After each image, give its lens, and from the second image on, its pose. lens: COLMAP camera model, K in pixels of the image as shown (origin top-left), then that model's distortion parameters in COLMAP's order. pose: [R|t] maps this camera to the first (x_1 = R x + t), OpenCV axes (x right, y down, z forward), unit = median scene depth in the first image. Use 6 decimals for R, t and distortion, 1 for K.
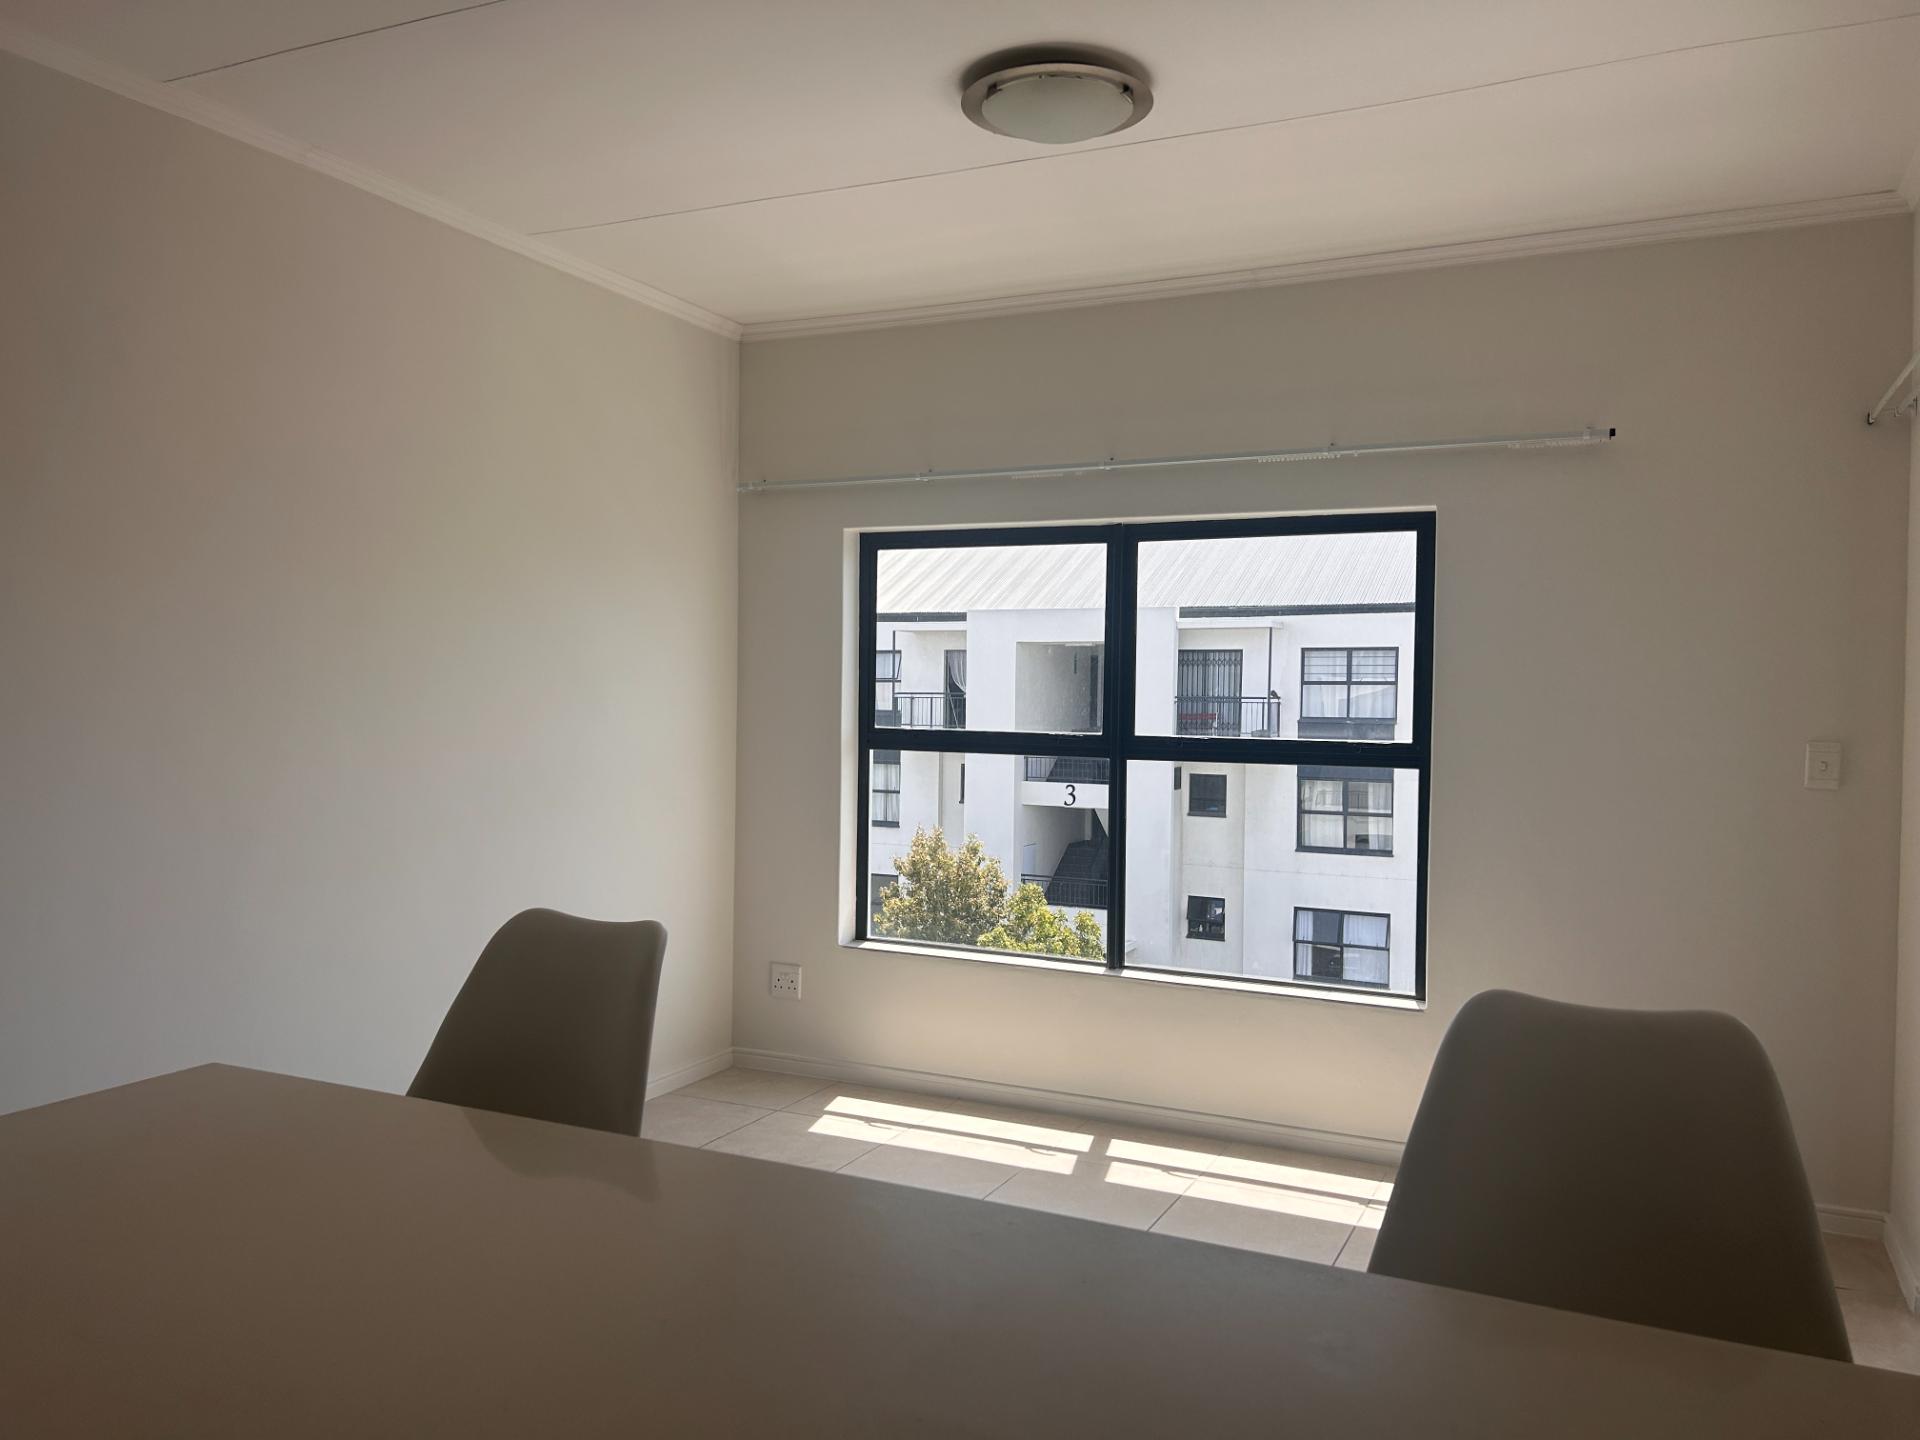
lens RADIAL K [[1429.1, 0, 938.4], [0, 1429.1, 734.4], [0, 0, 1]] dist [0.132973, -0.178776]
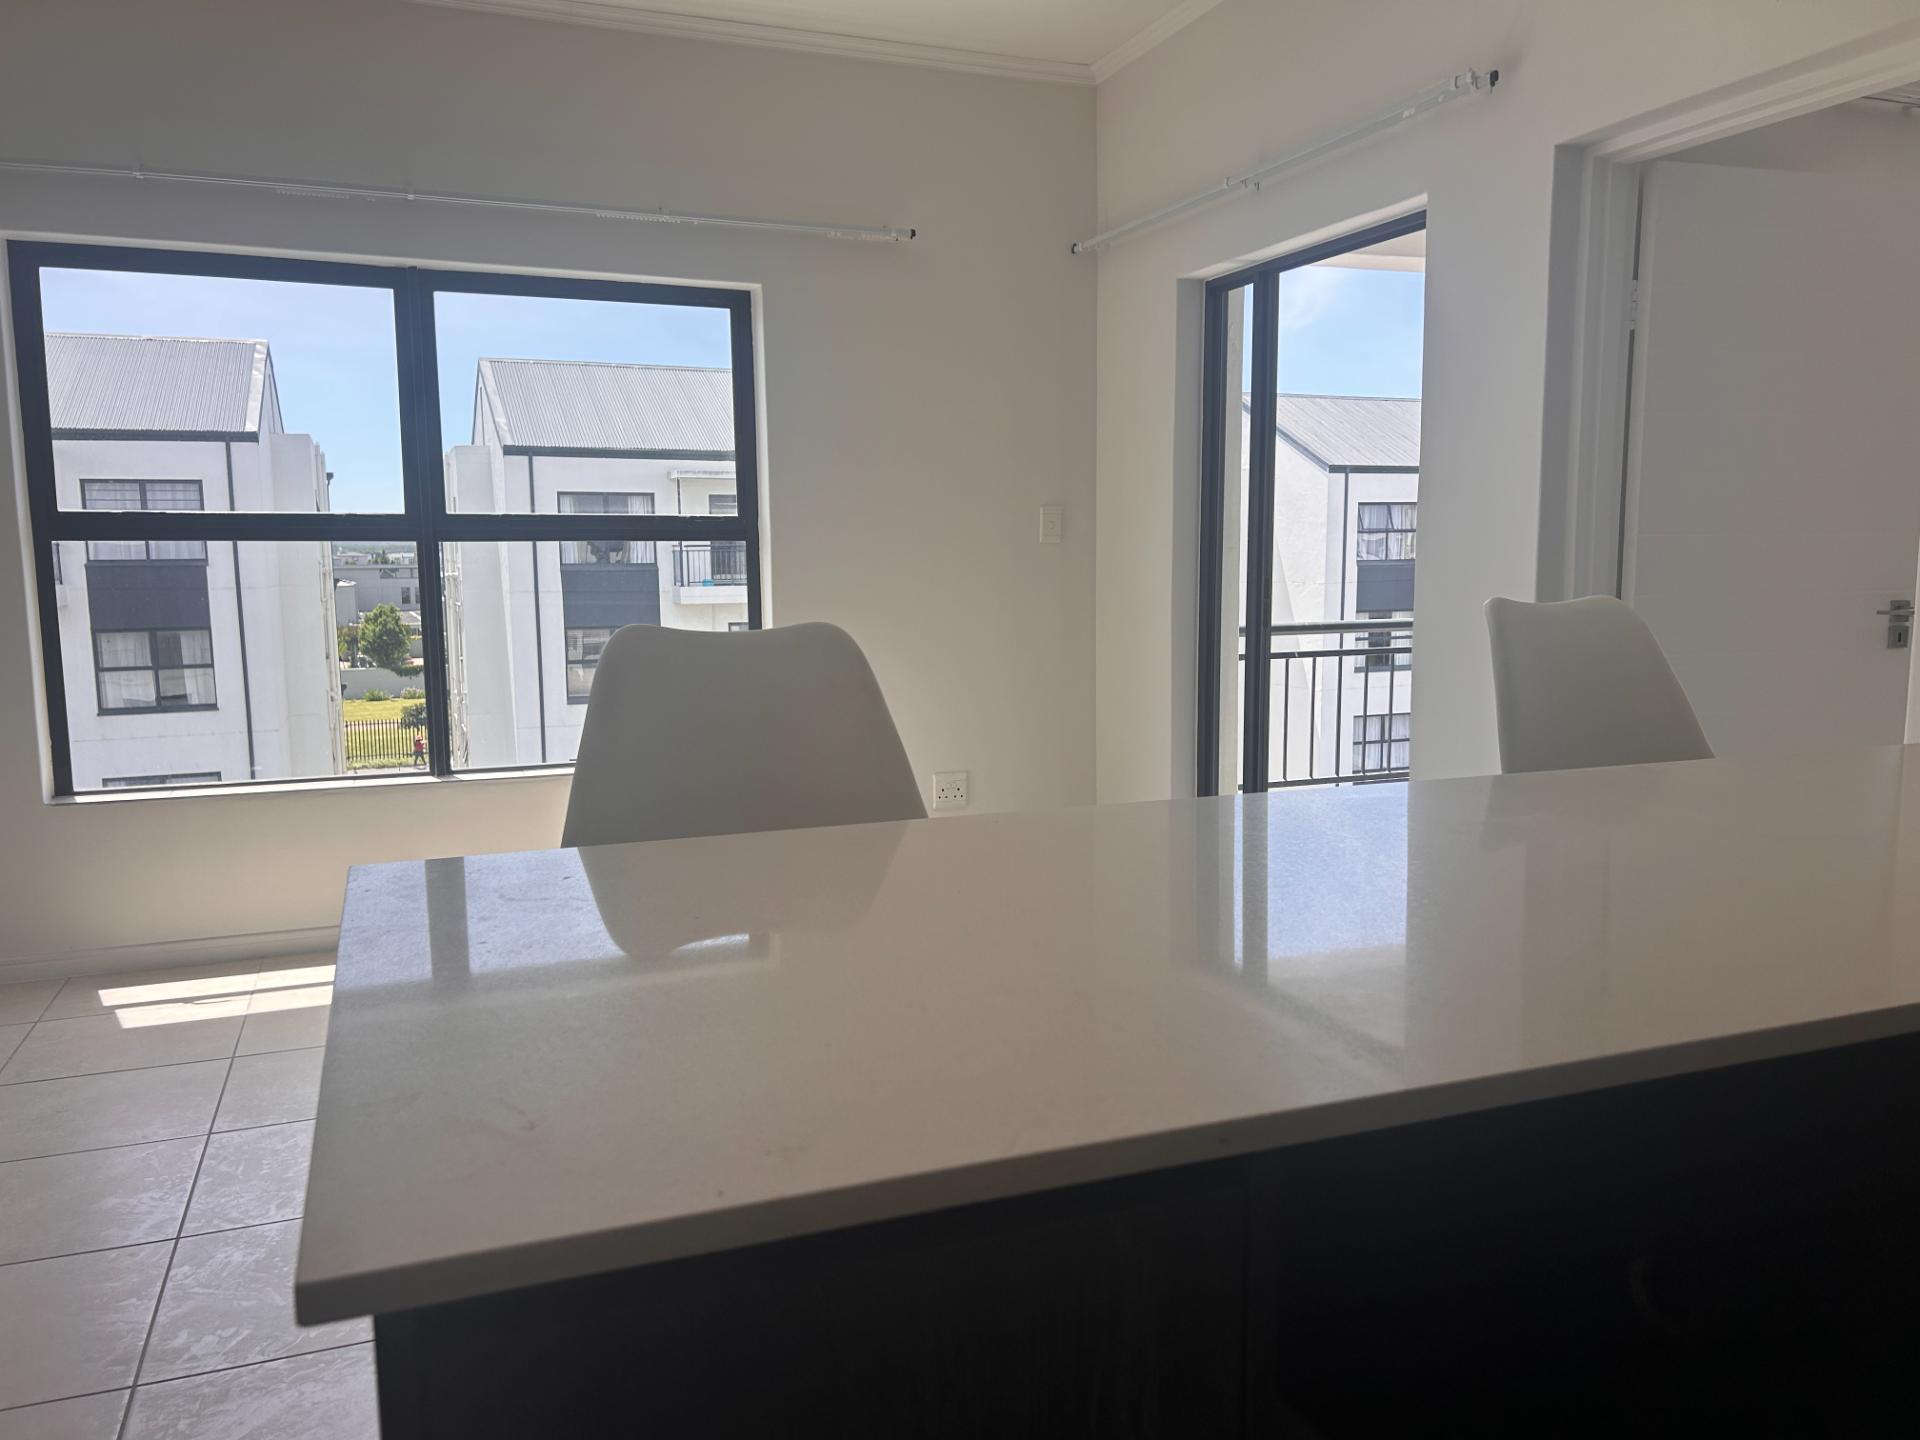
lens RADIAL K [[1437.4, 0, 984.7], [0, 1437.4, 736.1], [0, 0, 1]] dist [0.038594, -0.041863]
pose [[0.671944, -0.116432, 0.731393, -0.283966], [0.036872, 0.991599, 0.123980, 0.035151], [-0.739684, -0.056340, 0.670592, 0.127819]]
